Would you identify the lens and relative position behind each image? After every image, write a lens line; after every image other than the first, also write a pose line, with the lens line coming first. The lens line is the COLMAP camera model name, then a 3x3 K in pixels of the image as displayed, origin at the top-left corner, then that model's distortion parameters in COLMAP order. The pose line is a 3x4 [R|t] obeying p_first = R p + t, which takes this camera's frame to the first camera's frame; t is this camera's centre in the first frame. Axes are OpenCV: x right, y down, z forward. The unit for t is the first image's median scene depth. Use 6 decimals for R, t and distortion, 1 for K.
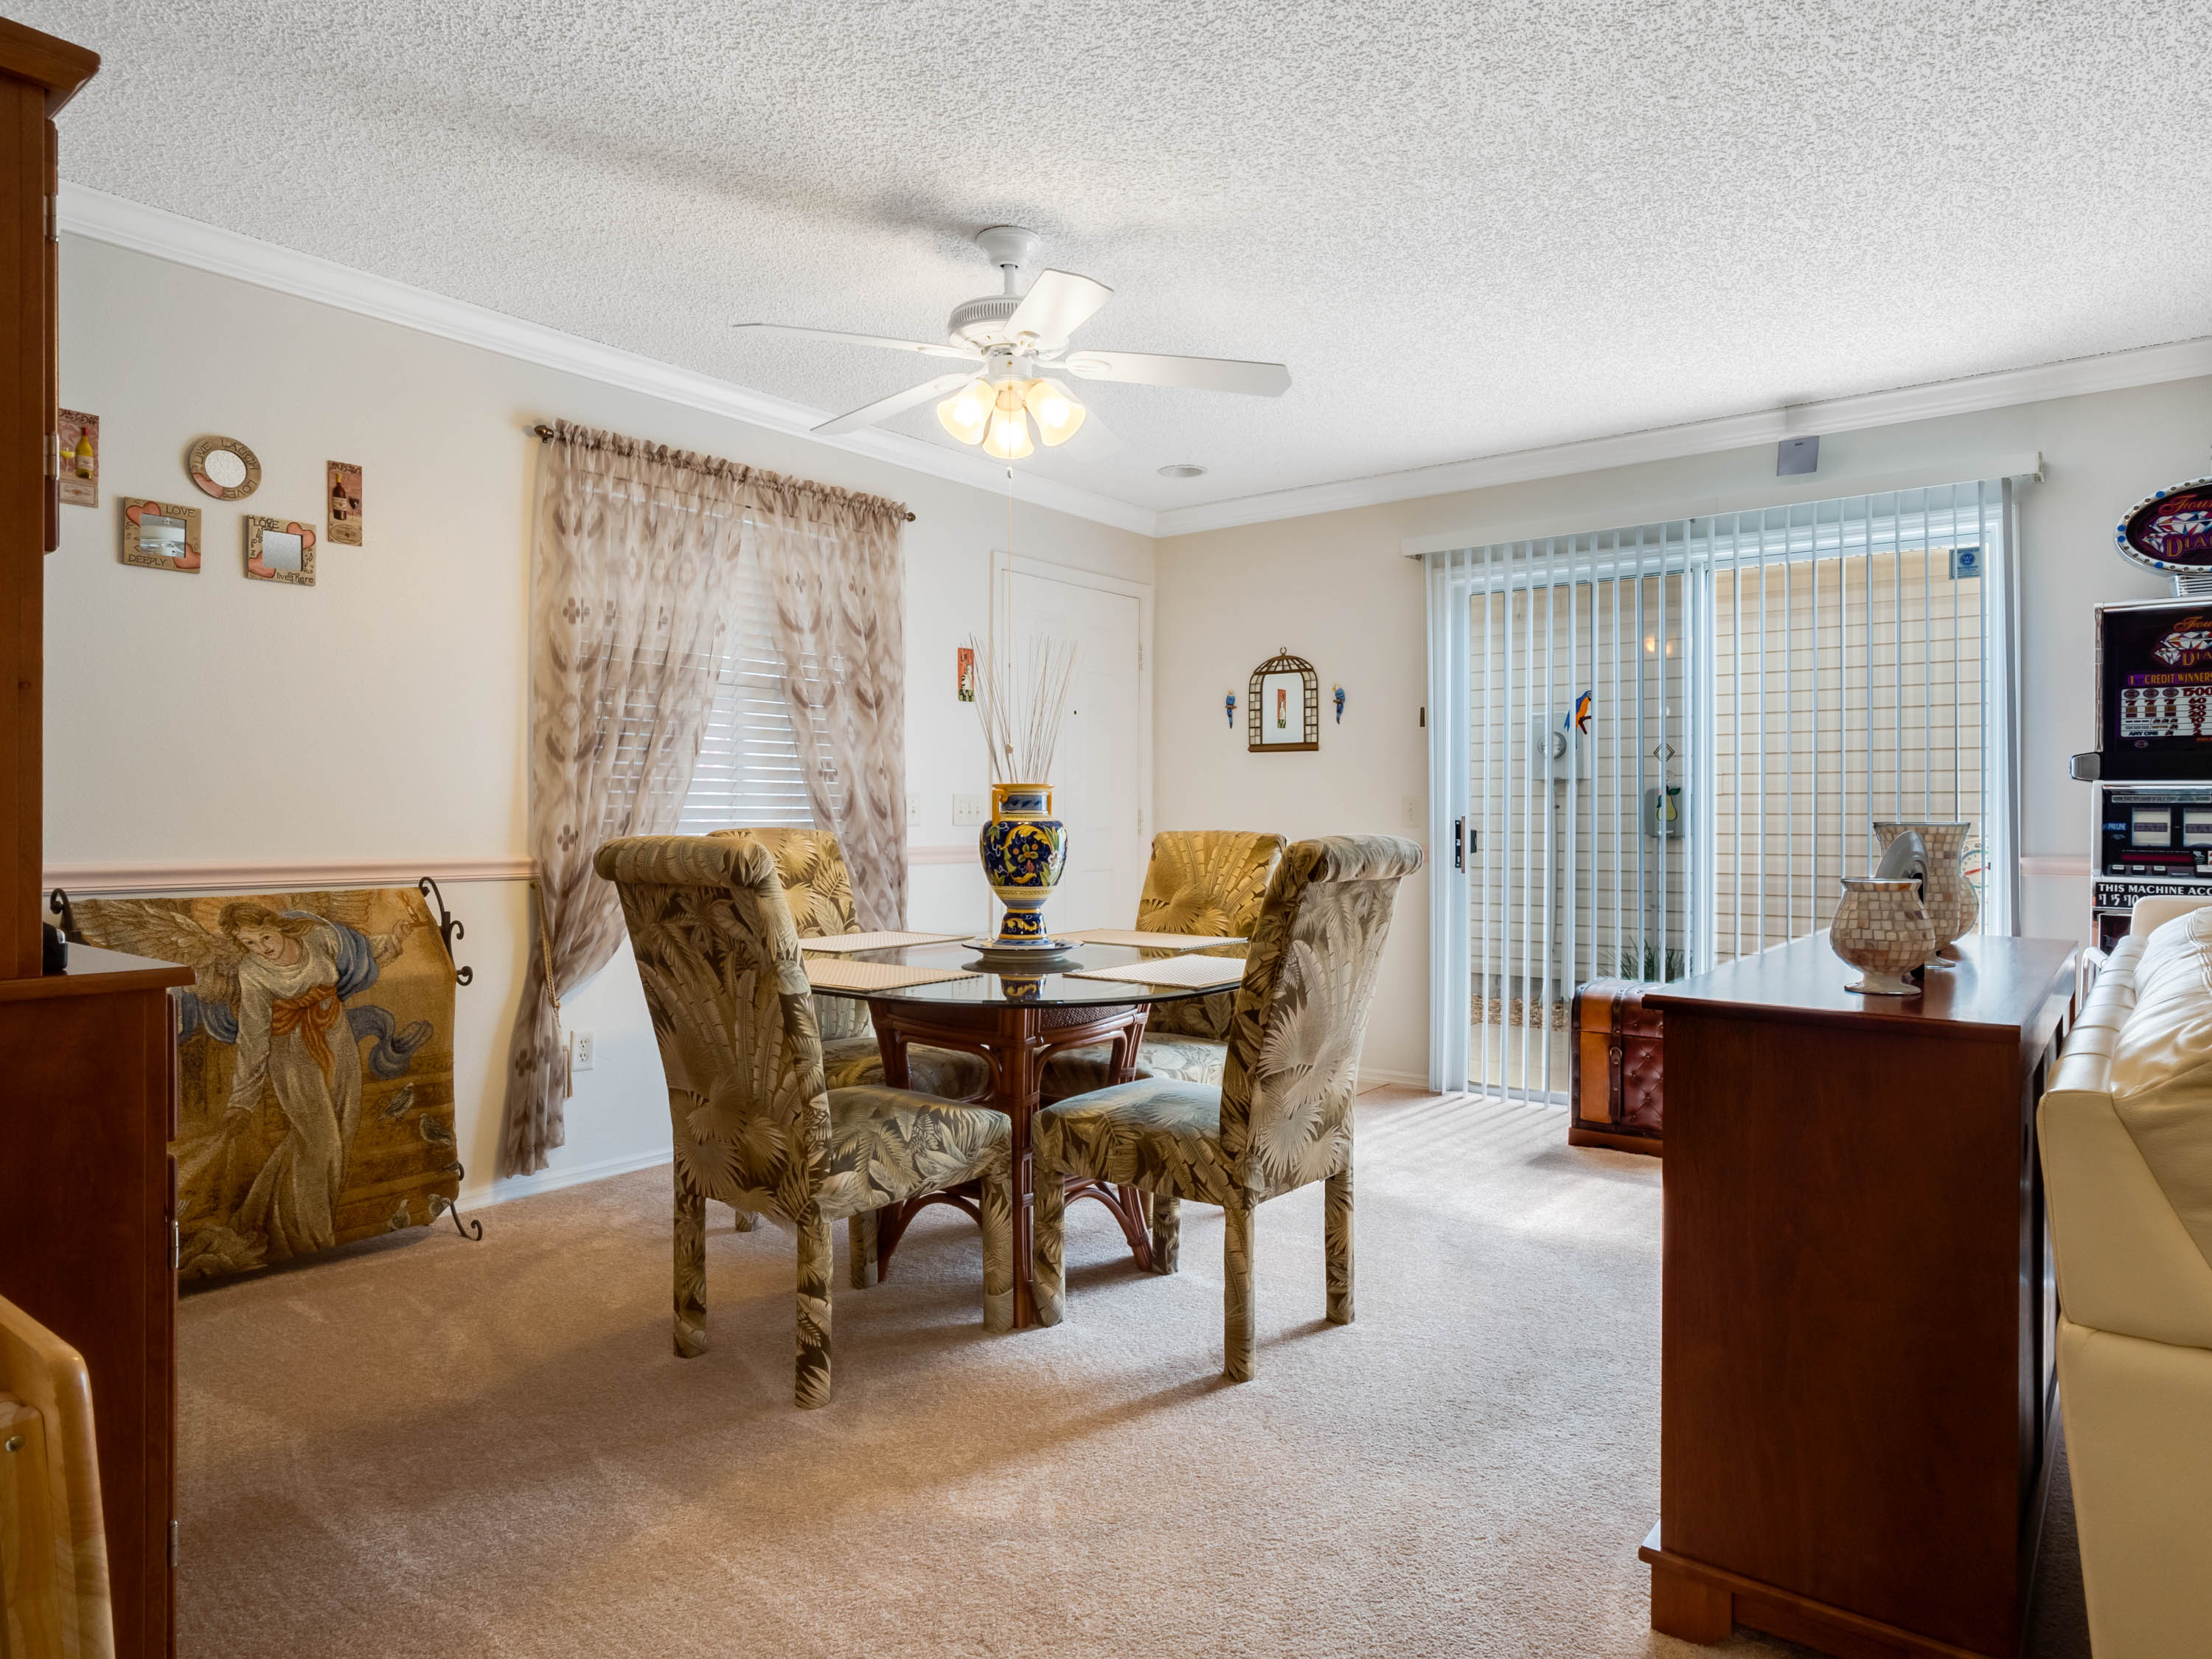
lens RADIAL K [[1376.9, 0, 1111.1], [0, 1376.9, 809.9], [0, 0, 1]] dist [-0.004925, -0.003967]
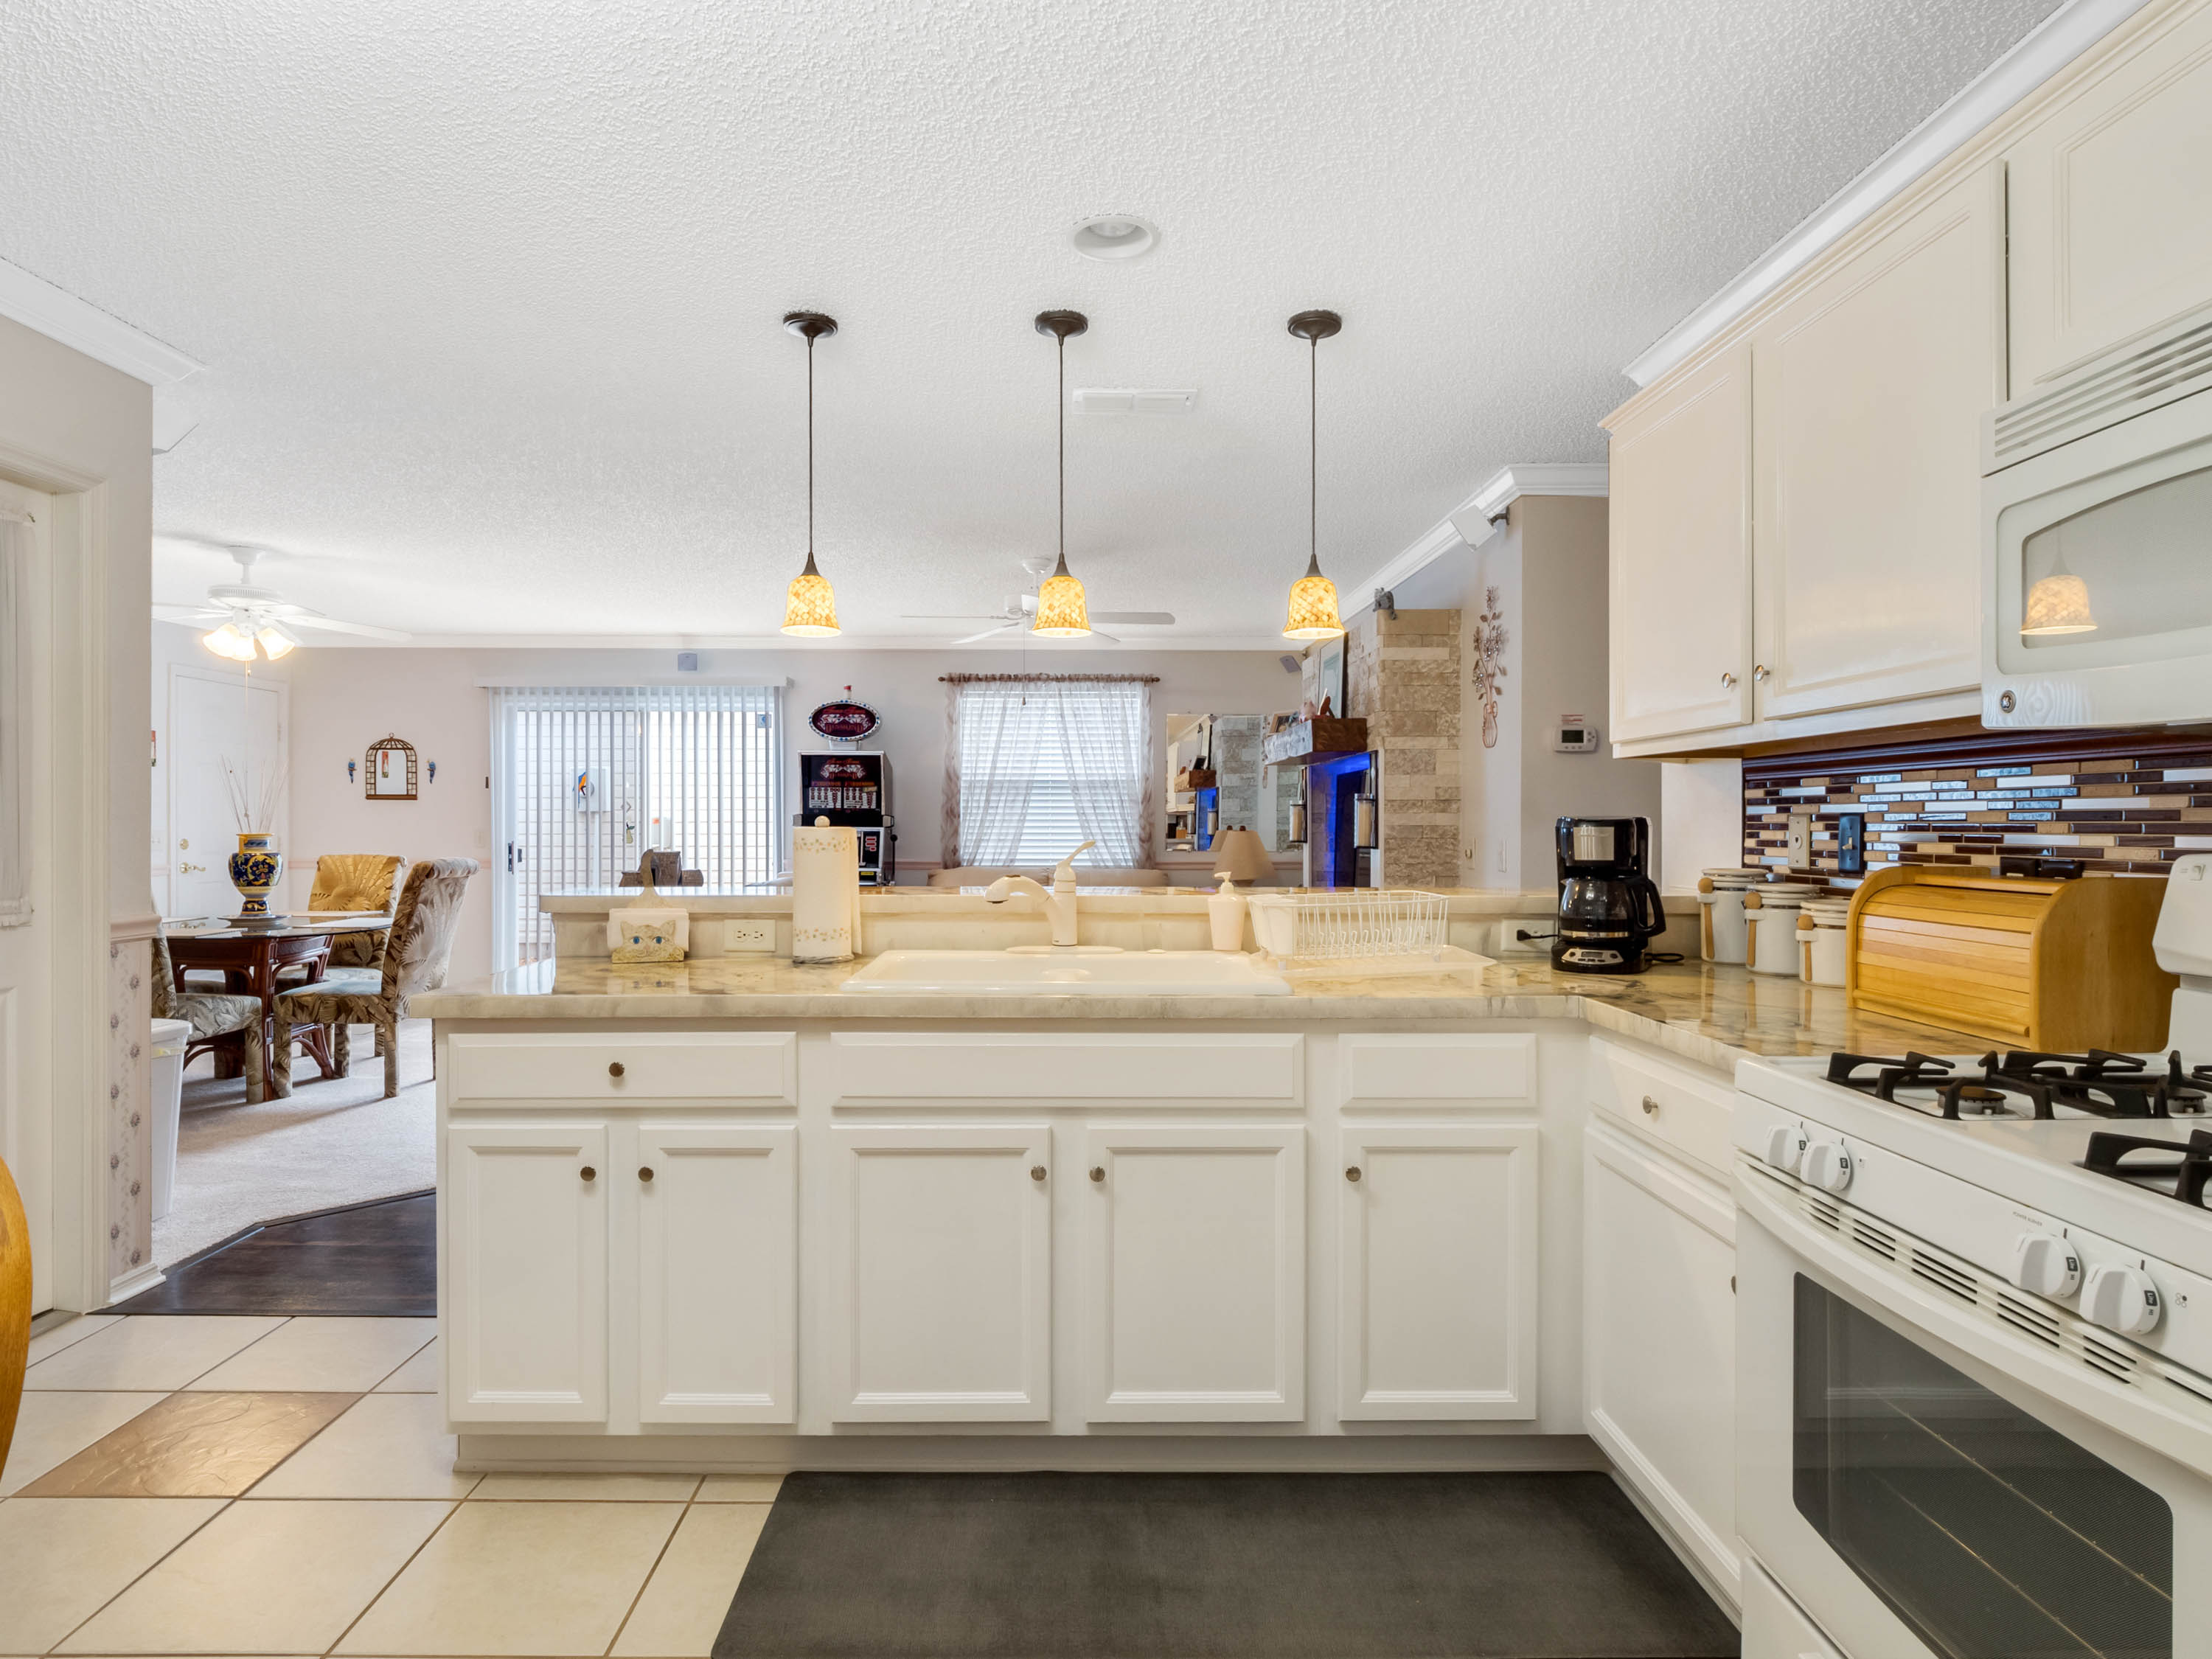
lens RADIAL K [[1203.1, 0, 1067.2], [0, 1203.1, 831.0], [0, 0, 1]] dist [-0.003091, -0.001536]
pose [[0.790447, -0.005510, 0.612505, -0.195946], [-0.001205, 0.999944, 0.010550, -0.041796], [-0.612529, -0.009078, 0.790396, -1.027456]]
